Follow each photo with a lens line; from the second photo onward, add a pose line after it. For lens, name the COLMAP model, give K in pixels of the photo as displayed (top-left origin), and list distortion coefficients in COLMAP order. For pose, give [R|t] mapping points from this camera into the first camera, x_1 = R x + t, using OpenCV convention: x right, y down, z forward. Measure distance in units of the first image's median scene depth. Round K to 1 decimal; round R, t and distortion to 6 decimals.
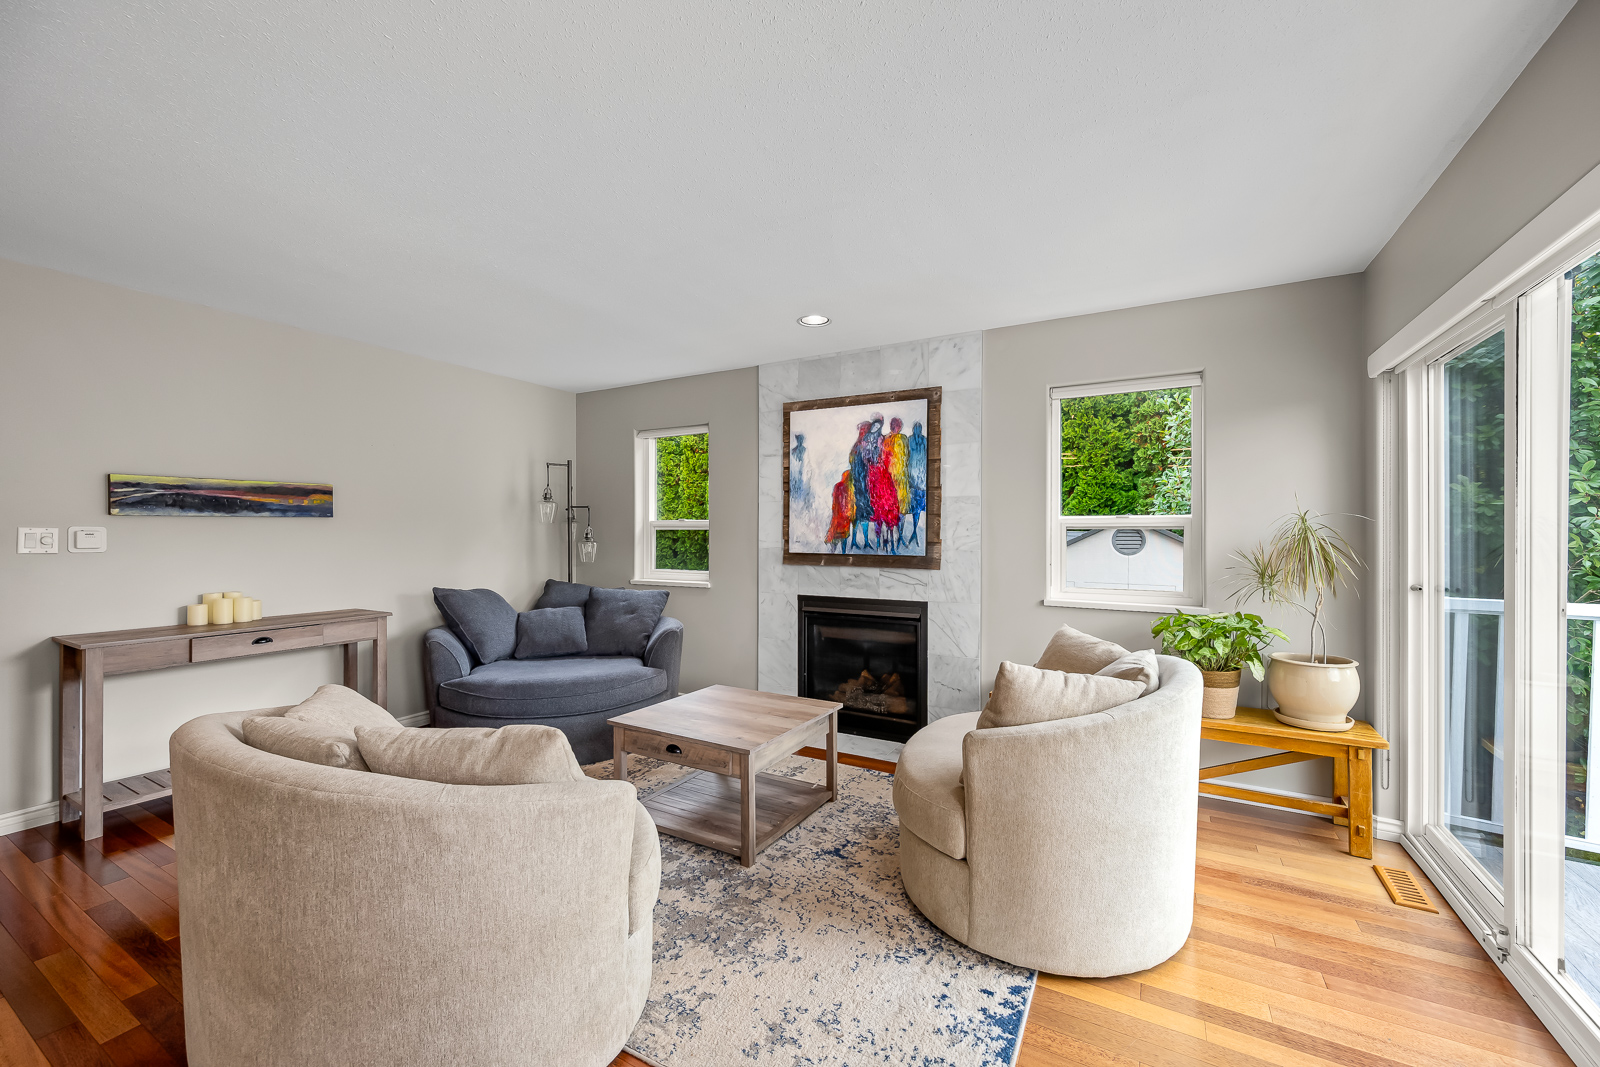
lens RADIAL K [[632.6, 0, 795.2], [0, 632.6, 535.8], [0, 0, 1]] dist [-0.000518, 0.000079]
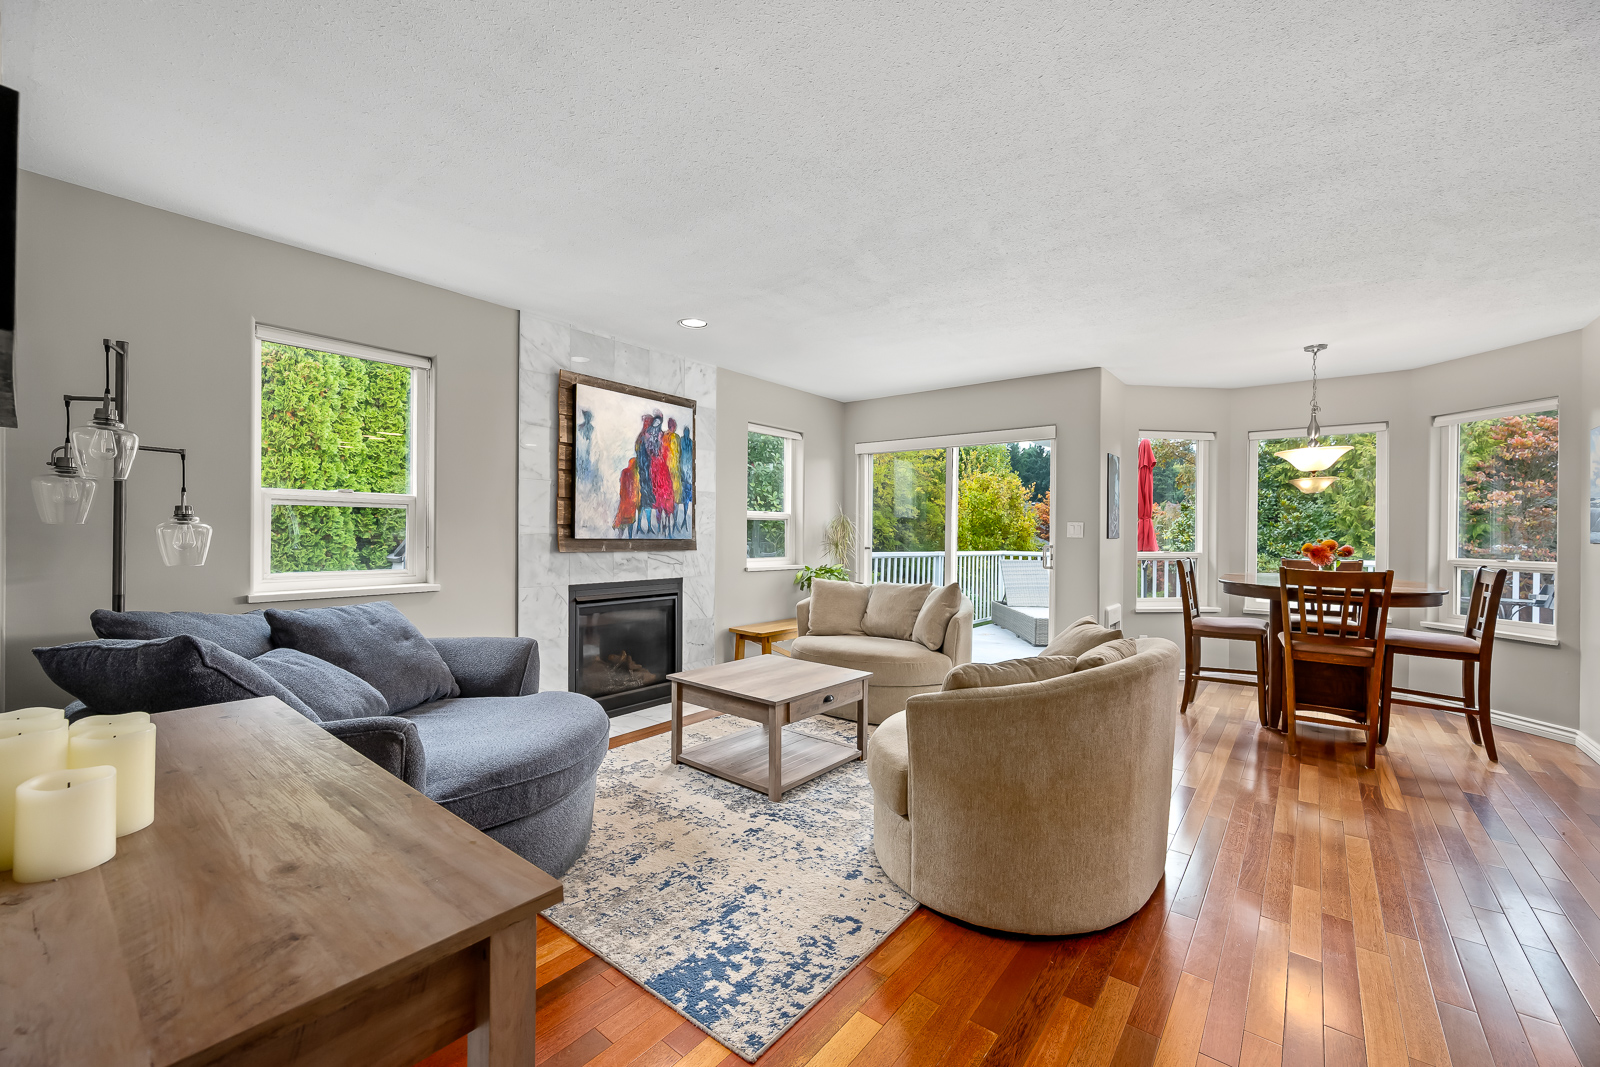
lens RADIAL K [[639.6, 0, 802.6], [0, 639.6, 538.2], [0, 0, 1]] dist [0.000509, 0.000037]
pose [[0.155239, -0.009413, 0.987832, -0.931728], [-0.008985, 0.999900, 0.010940, 0.014219], [-0.987836, -0.010574, 0.155139, 0.578903]]
